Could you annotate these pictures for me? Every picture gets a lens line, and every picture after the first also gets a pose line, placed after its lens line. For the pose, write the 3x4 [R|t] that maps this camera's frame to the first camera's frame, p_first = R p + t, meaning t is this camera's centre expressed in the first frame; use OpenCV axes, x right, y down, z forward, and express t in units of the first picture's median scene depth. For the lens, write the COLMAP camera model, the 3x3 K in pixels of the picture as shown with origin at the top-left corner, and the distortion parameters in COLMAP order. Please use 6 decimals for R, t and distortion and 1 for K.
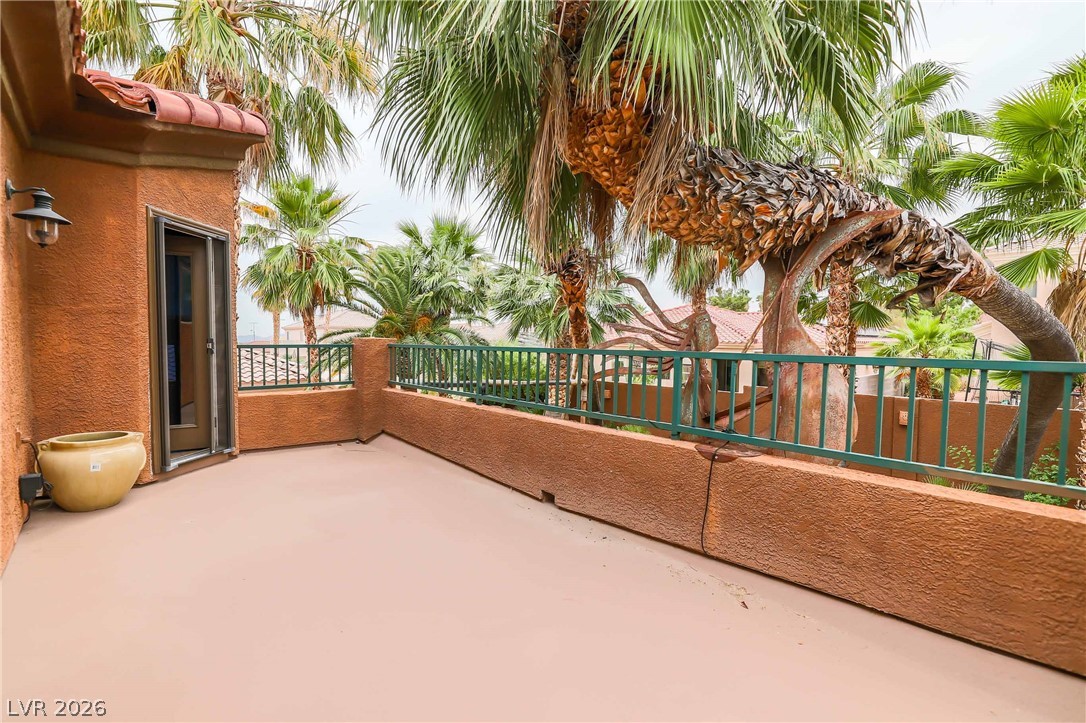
lens RADIAL K [[463.4, 0, 543.0], [0, 463.4, 361.5], [0, 0, 1]] dist [-0.000897, -0.002866]
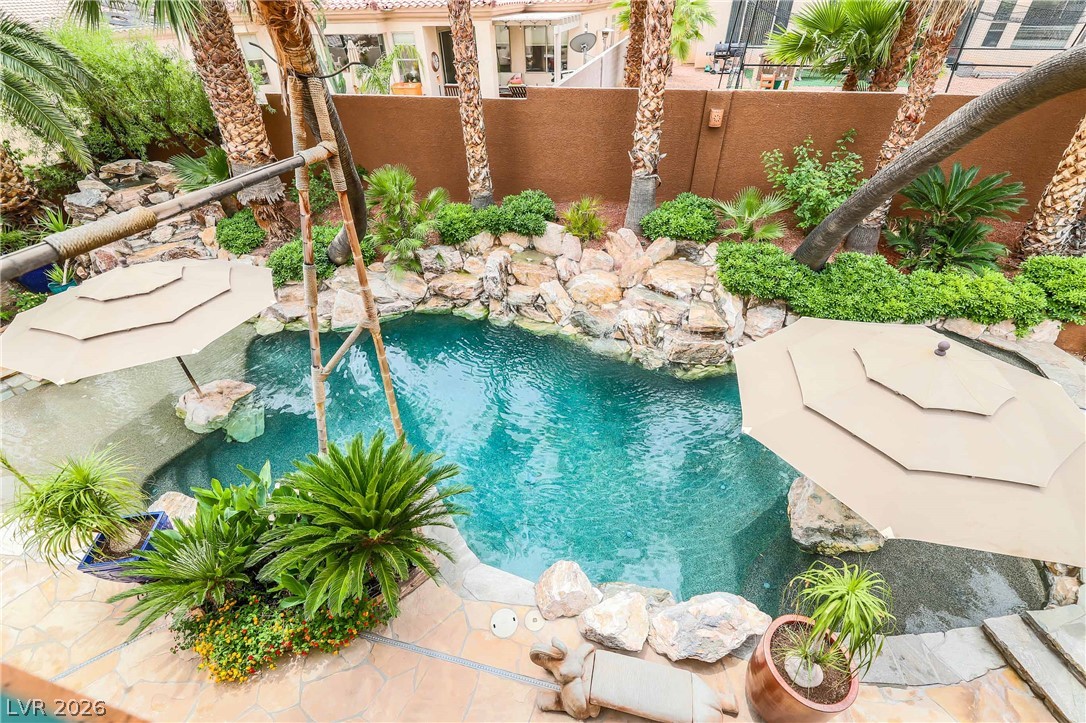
lens RADIAL K [[463.4, 0, 543.0], [0, 463.4, 361.5], [0, 0, 1]] dist [-0.000897, -0.002866]
pose [[0.836071, -0.359573, 0.414358, 0.002307], [0.060745, 0.811300, 0.581465, -0.028157], [-0.545248, -0.460976, 0.700147, 0.370082]]
